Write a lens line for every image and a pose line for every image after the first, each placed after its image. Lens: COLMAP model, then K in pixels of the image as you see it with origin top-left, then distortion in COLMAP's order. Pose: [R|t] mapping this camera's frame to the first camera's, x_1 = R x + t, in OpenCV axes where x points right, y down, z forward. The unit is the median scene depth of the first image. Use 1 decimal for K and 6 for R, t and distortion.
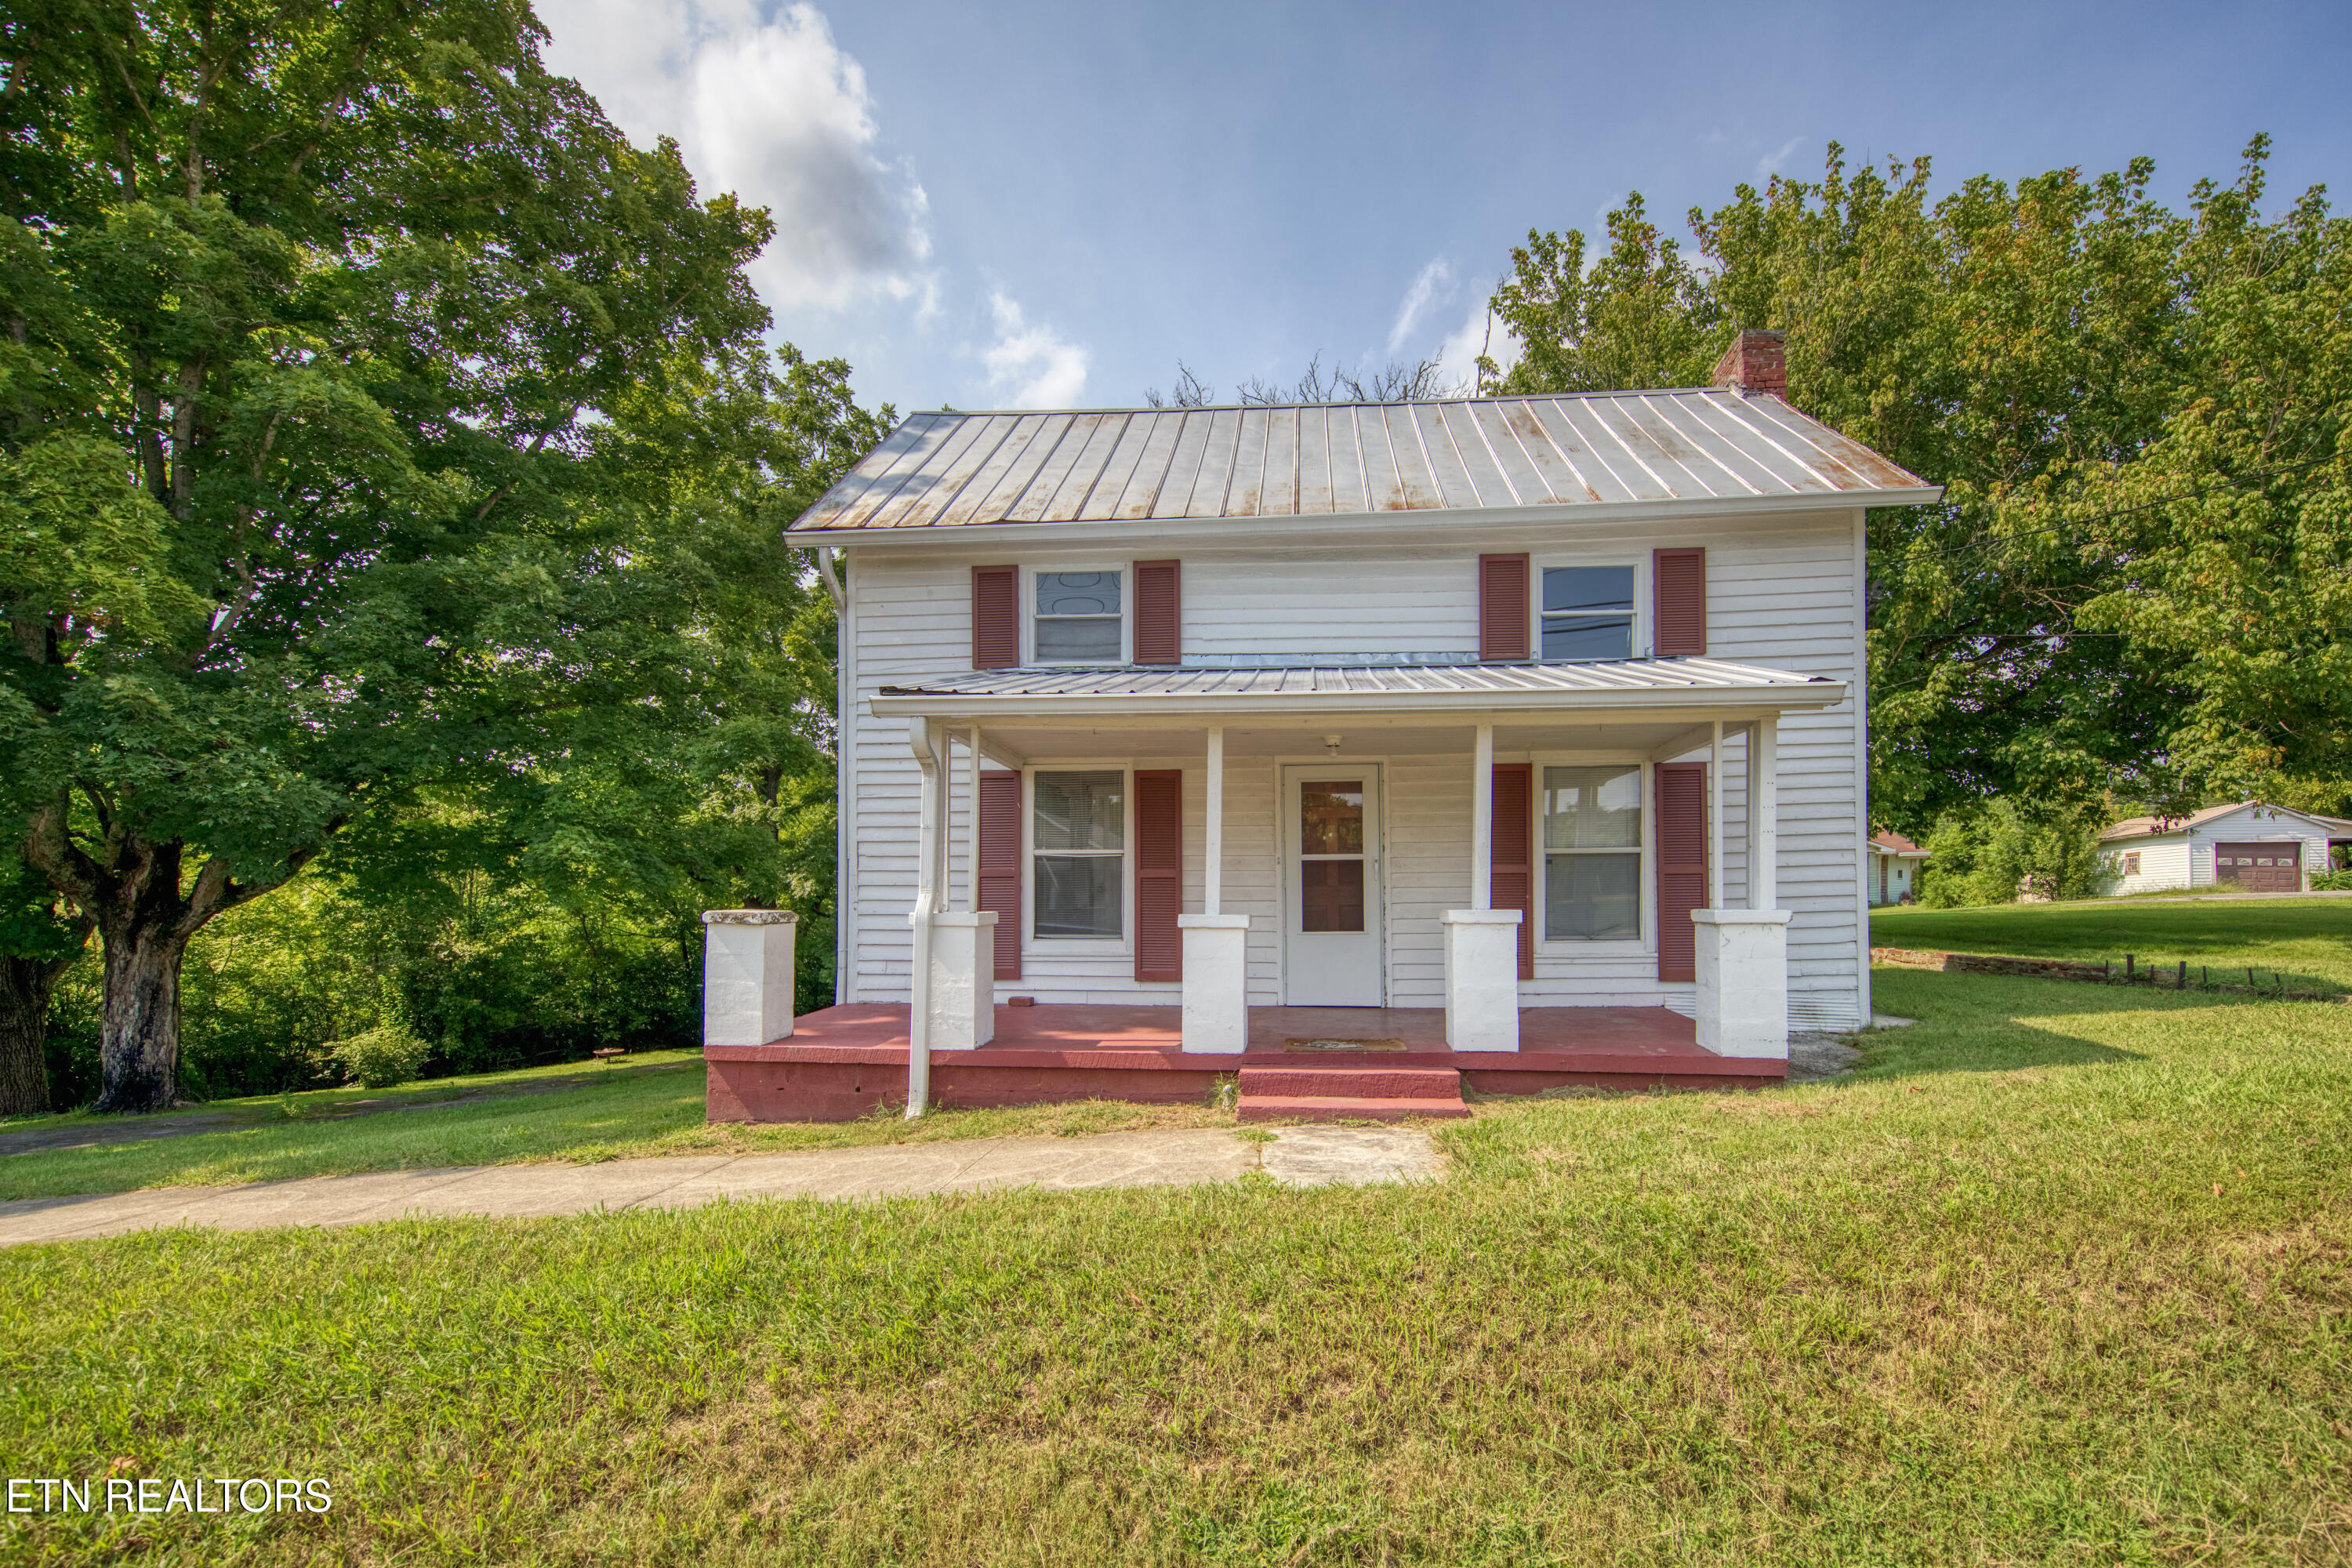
lens RADIAL K [[988.5, 0, 1260.0], [0, 988.5, 840.3], [0, 0, 1]] dist [0.009105, -0.000625]
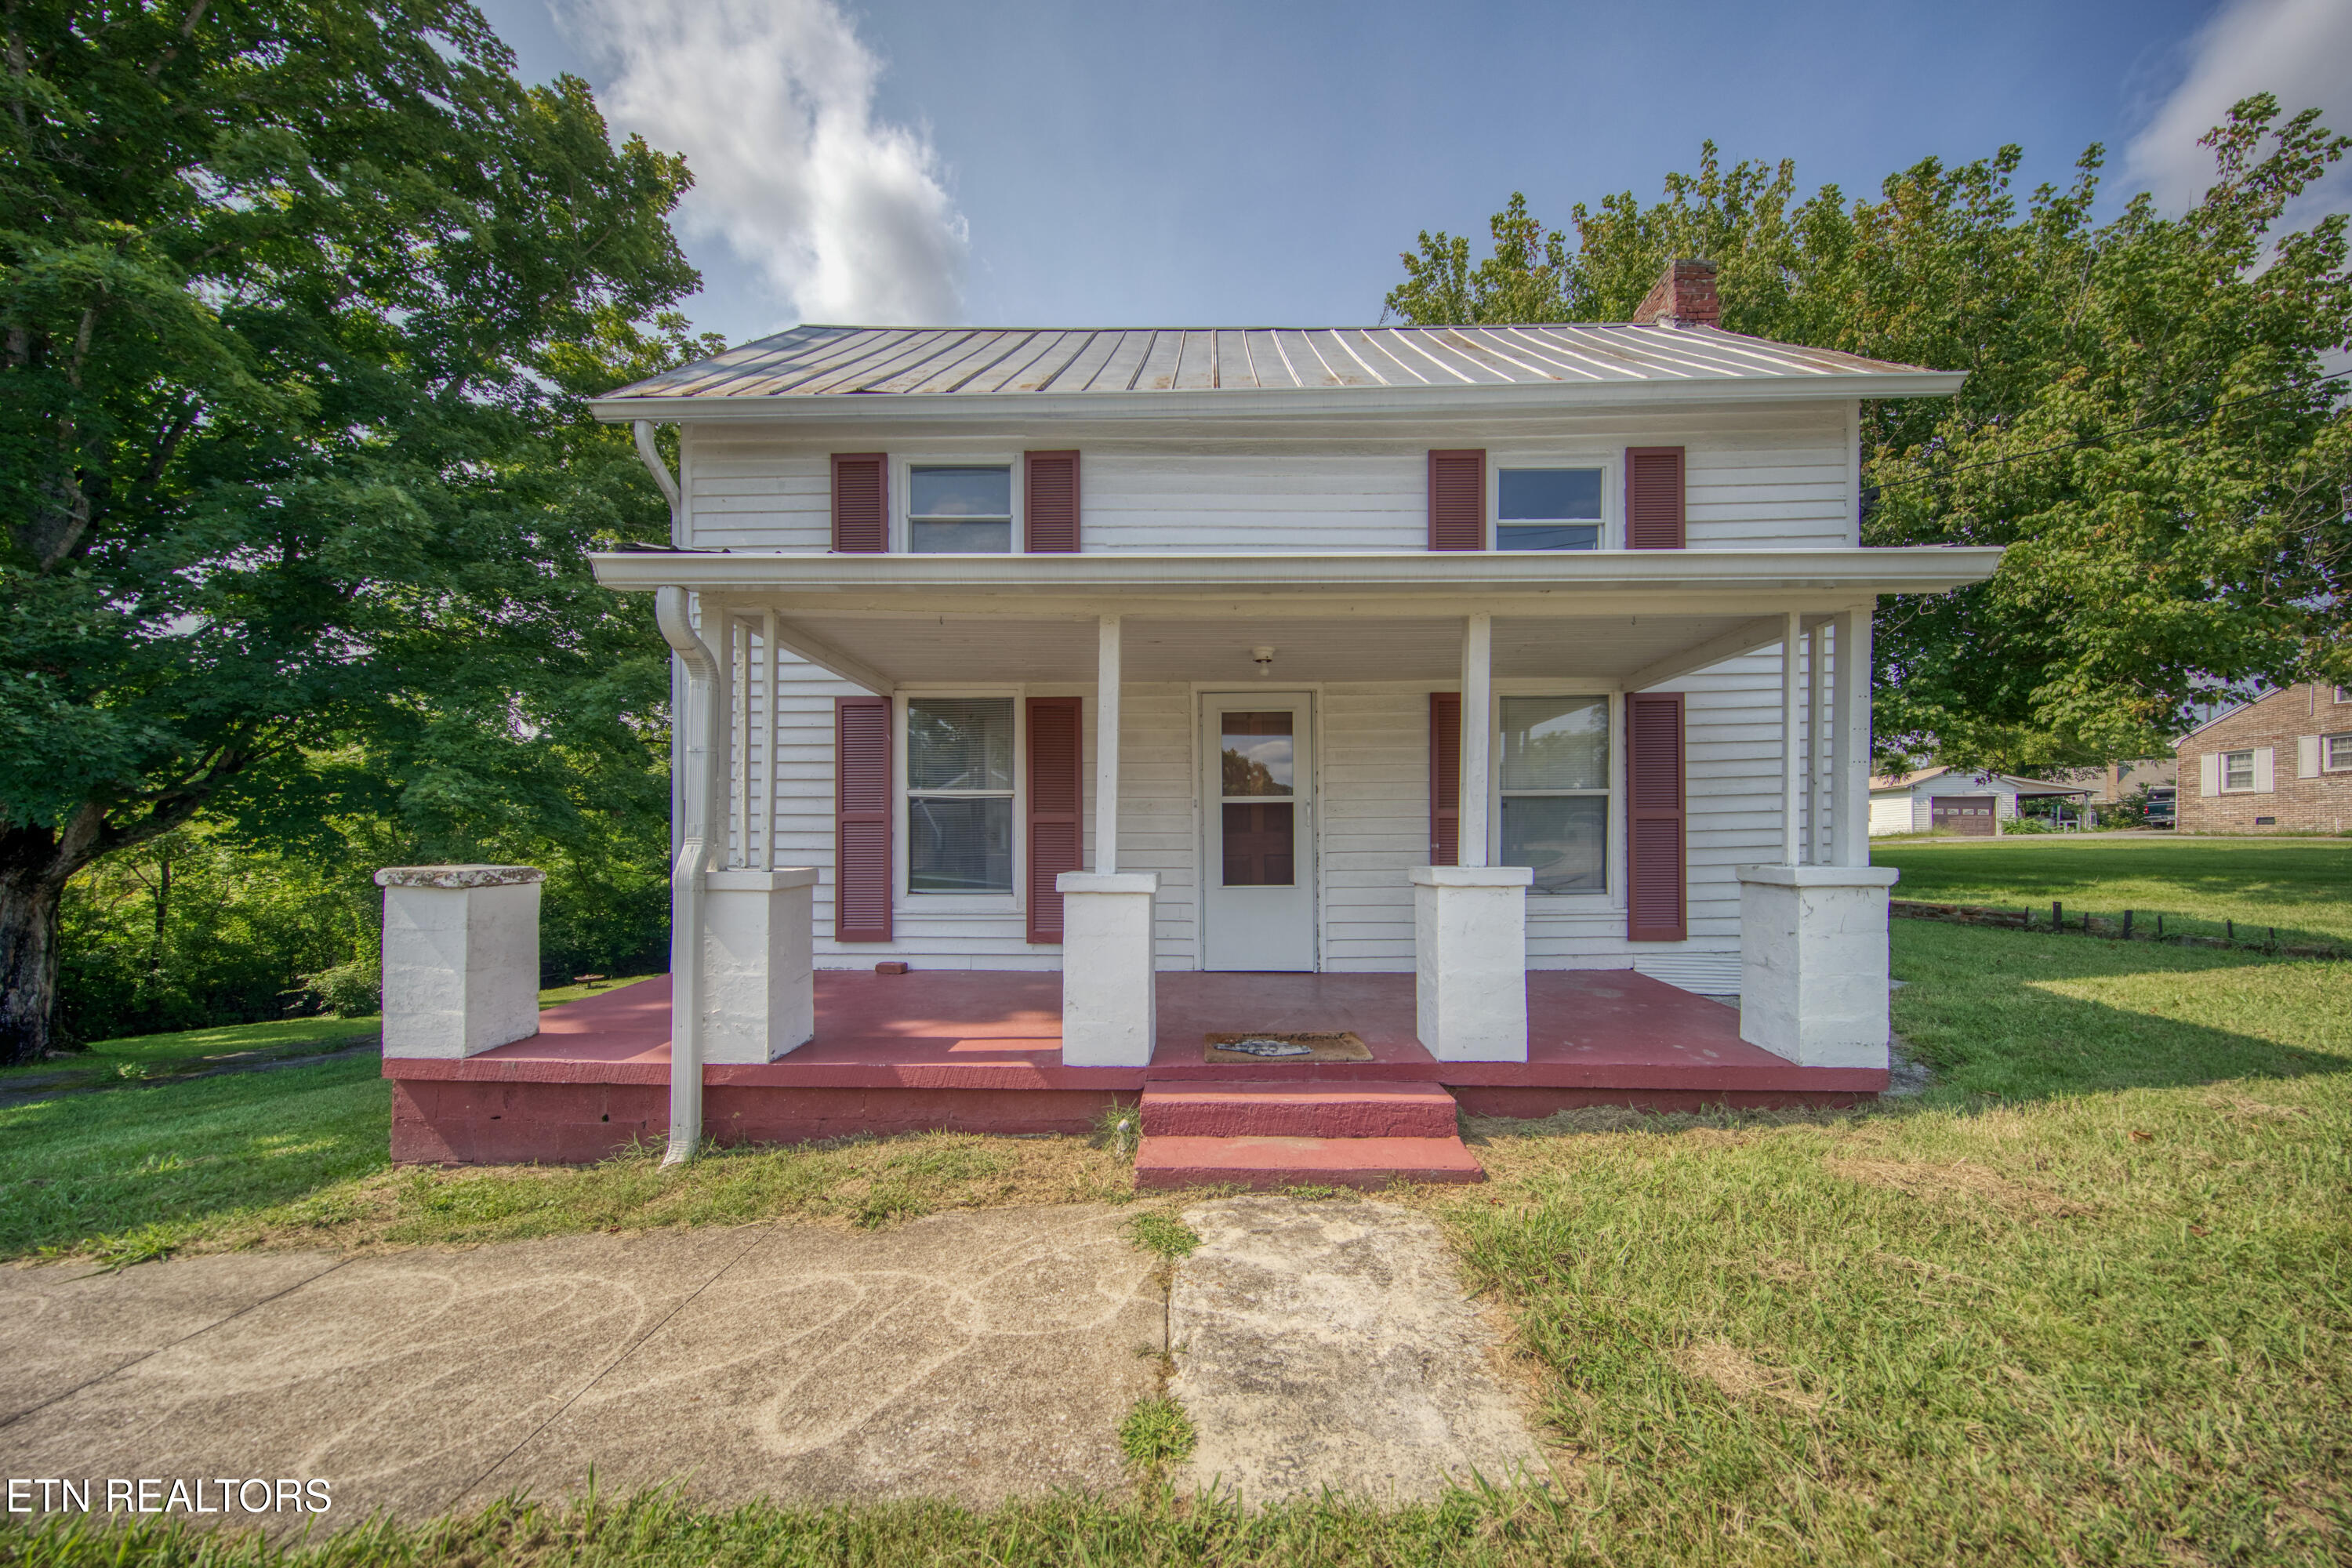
lens RADIAL K [[749.4, 0, 1222.6], [0, 749.4, 822.1], [0, 0, 1]] dist [-0.000597, -0.000594]
pose [[0.998066, 0.002082, 0.062130, 0.002434], [-0.004295, 0.999361, 0.035497, 0.013605], [-0.062017, -0.035695, 0.997437, 0.346195]]
